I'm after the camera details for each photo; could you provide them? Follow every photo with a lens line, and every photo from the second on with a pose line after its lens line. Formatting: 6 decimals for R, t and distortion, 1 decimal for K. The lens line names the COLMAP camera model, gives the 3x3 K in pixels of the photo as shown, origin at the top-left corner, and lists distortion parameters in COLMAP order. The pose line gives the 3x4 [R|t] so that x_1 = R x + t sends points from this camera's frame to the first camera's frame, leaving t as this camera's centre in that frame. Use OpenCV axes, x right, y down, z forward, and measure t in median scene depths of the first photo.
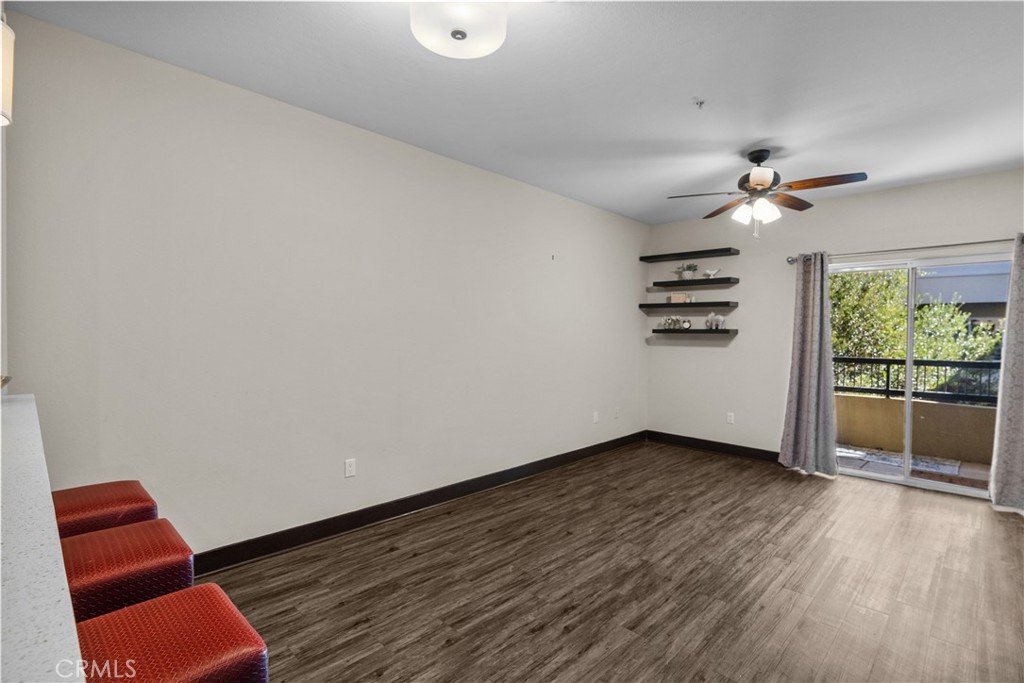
lens RADIAL K [[479.6, 0, 512.0], [0, 479.6, 341.5], [0, 0, 1]] dist [-0.003533, -0.000015]
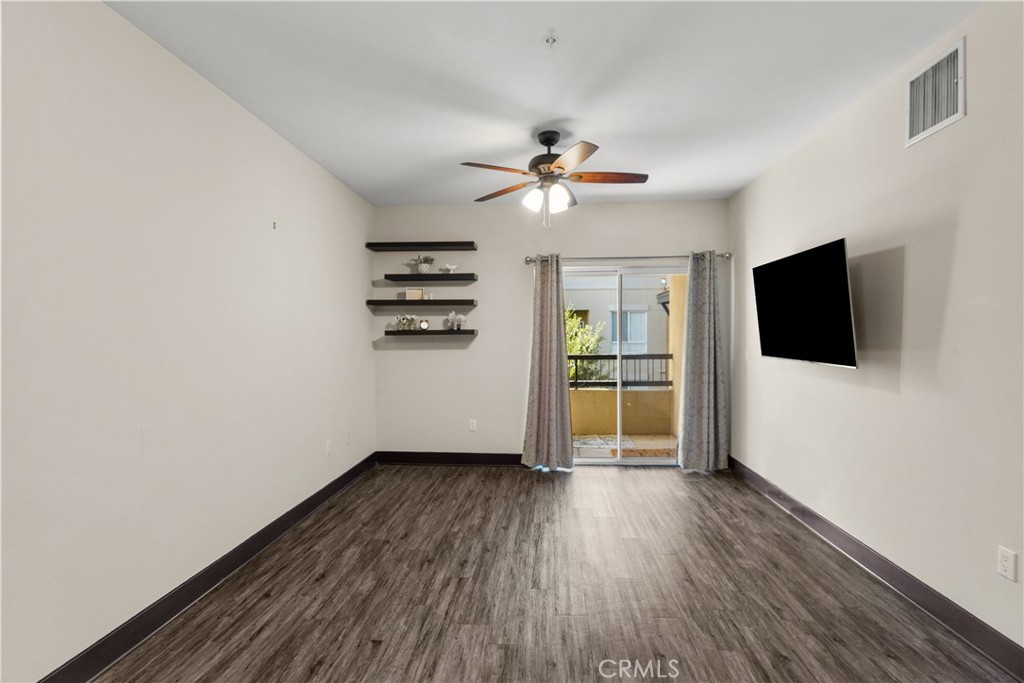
lens RADIAL K [[486.6, 0, 512.0], [0, 486.6, 341.5], [0, 0, 1]] dist [-0.001302, 0.000294]
pose [[0.760908, -0.021006, 0.648519, -0.110464], [0.026027, 0.999660, 0.001842, -0.002622], [-0.648337, 0.015478, 0.761196, 0.259627]]
